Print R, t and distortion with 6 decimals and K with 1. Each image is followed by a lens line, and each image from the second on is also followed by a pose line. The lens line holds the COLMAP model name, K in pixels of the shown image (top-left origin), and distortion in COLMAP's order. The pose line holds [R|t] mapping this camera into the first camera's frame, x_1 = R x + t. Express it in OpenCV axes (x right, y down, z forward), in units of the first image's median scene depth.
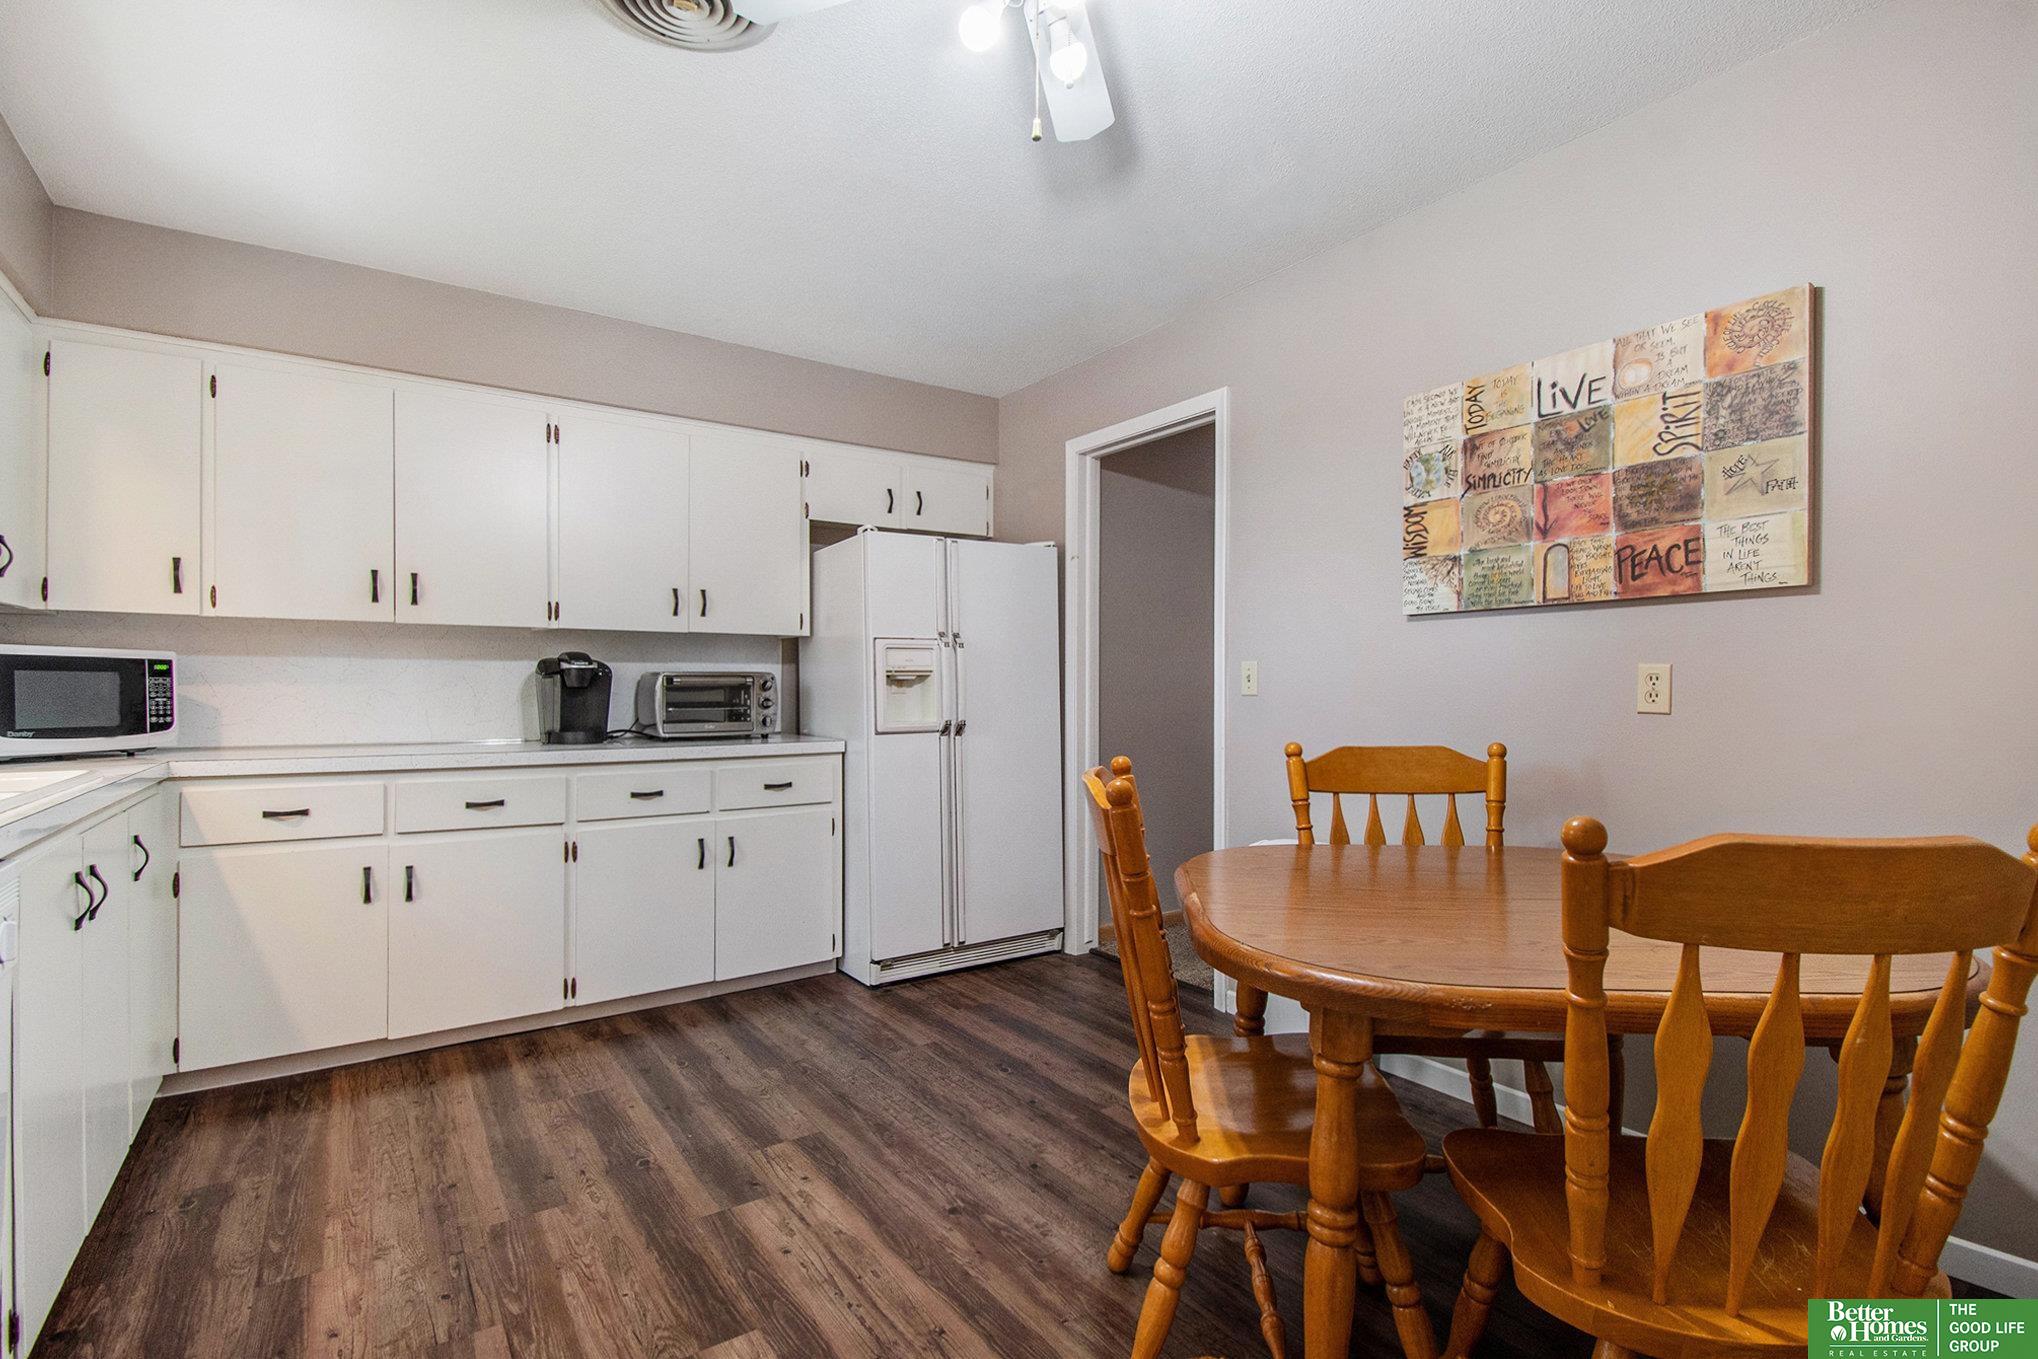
lens RADIAL K [[960.0, 0, 1019.0], [0, 960.0, 679.5], [0, 0, 1]] dist [0.034122, -0.029107]
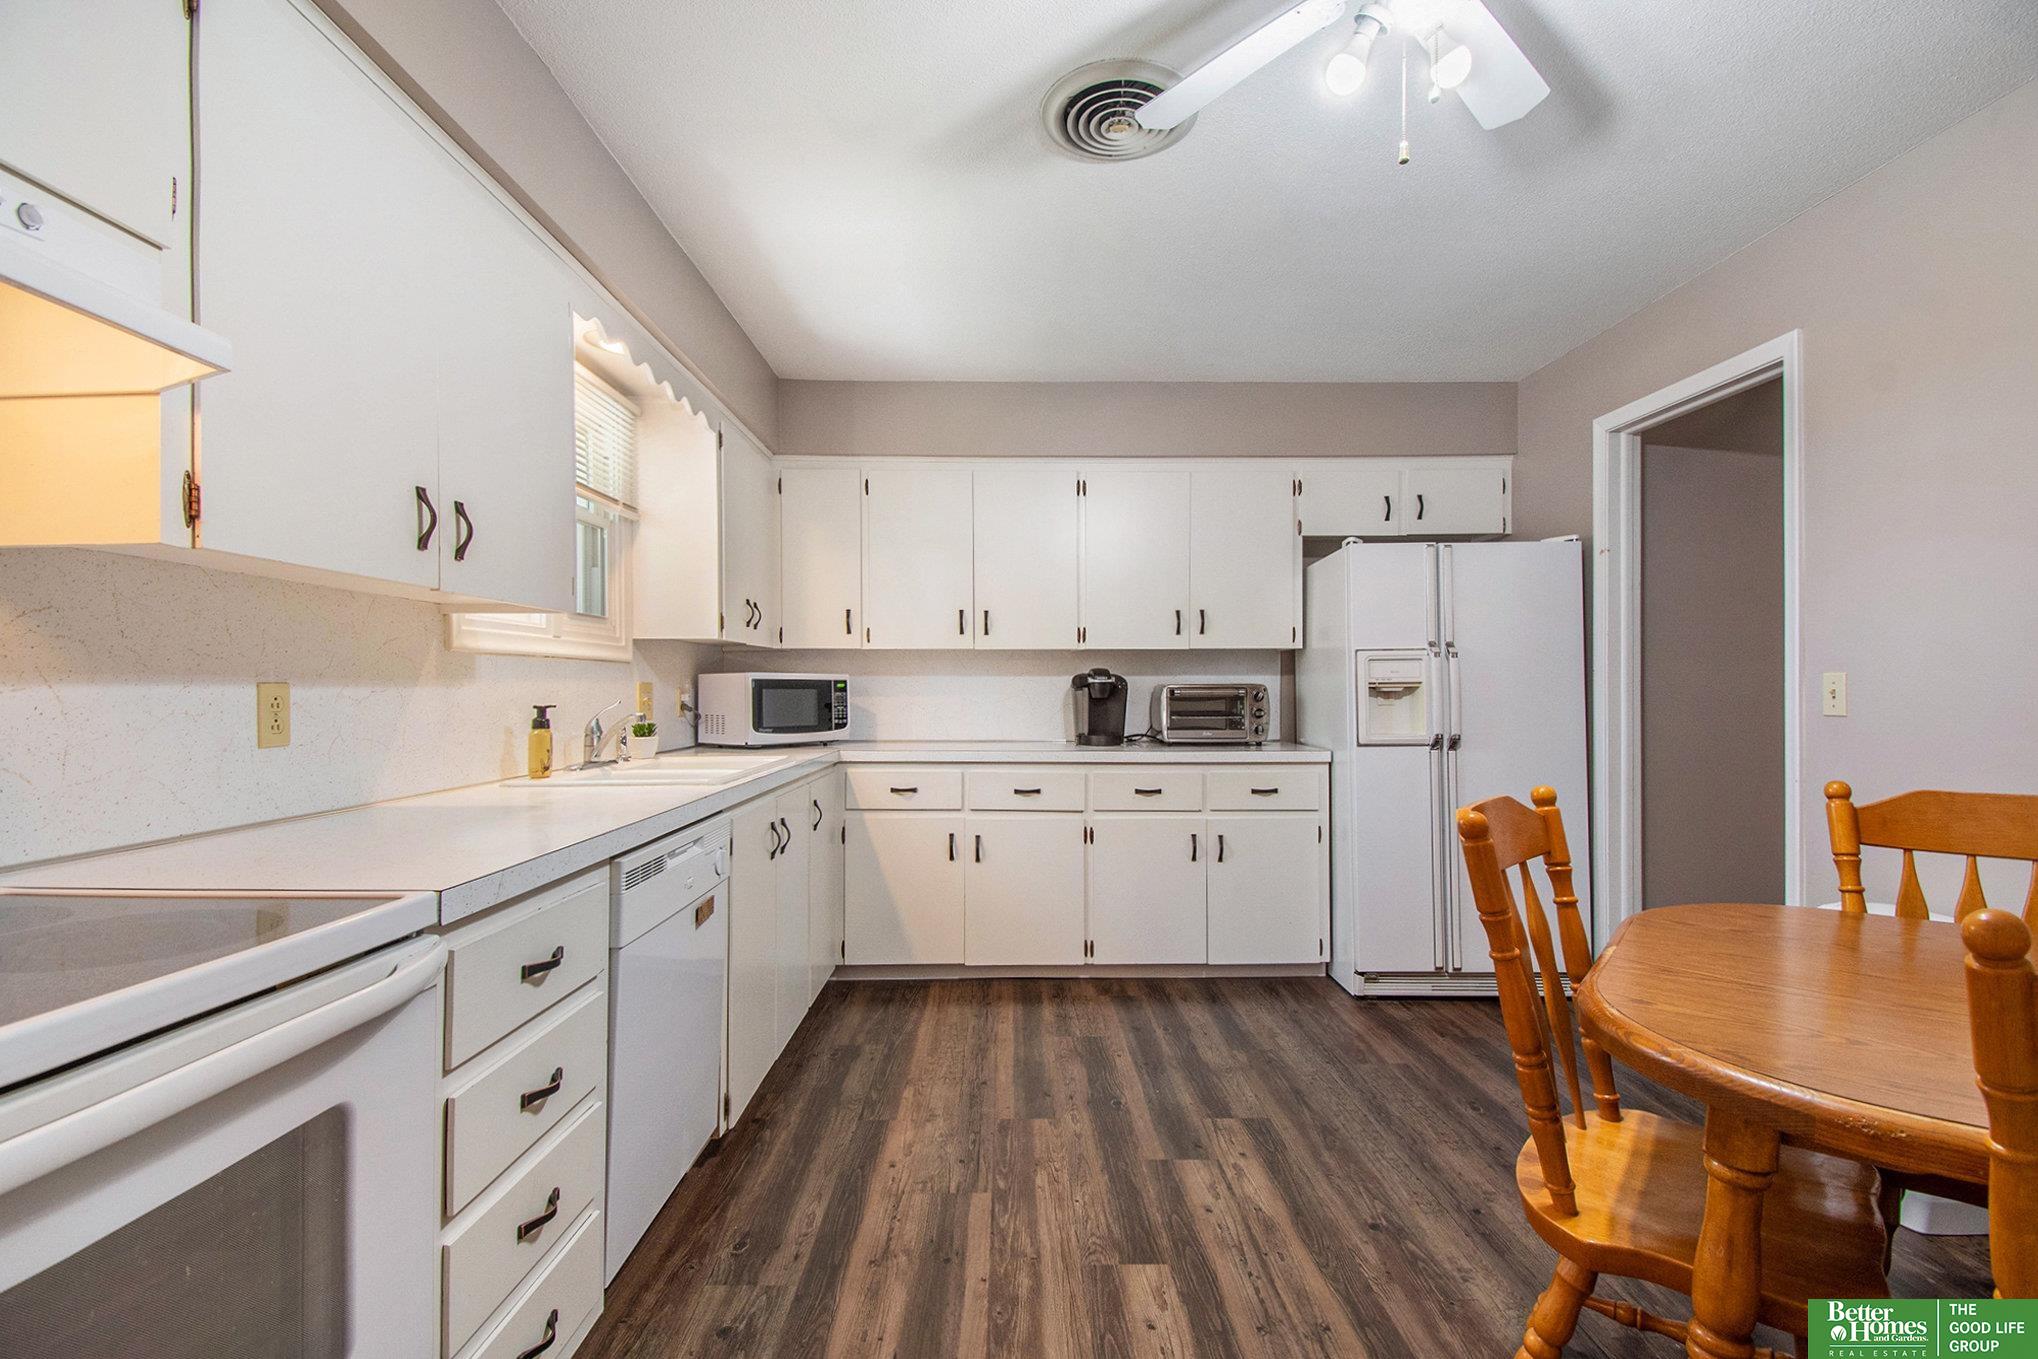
lens RADIAL K [[951.0, 0, 1019.0], [0, 951.0, 679.5], [0, 0, 1]] dist [0.052829, -0.027602]
pose [[0.821514, -0.006638, -0.570149, 0.163219], [0.008379, 0.999965, 0.000432, -0.020224], [0.570126, -0.005132, 0.821541, -0.031088]]
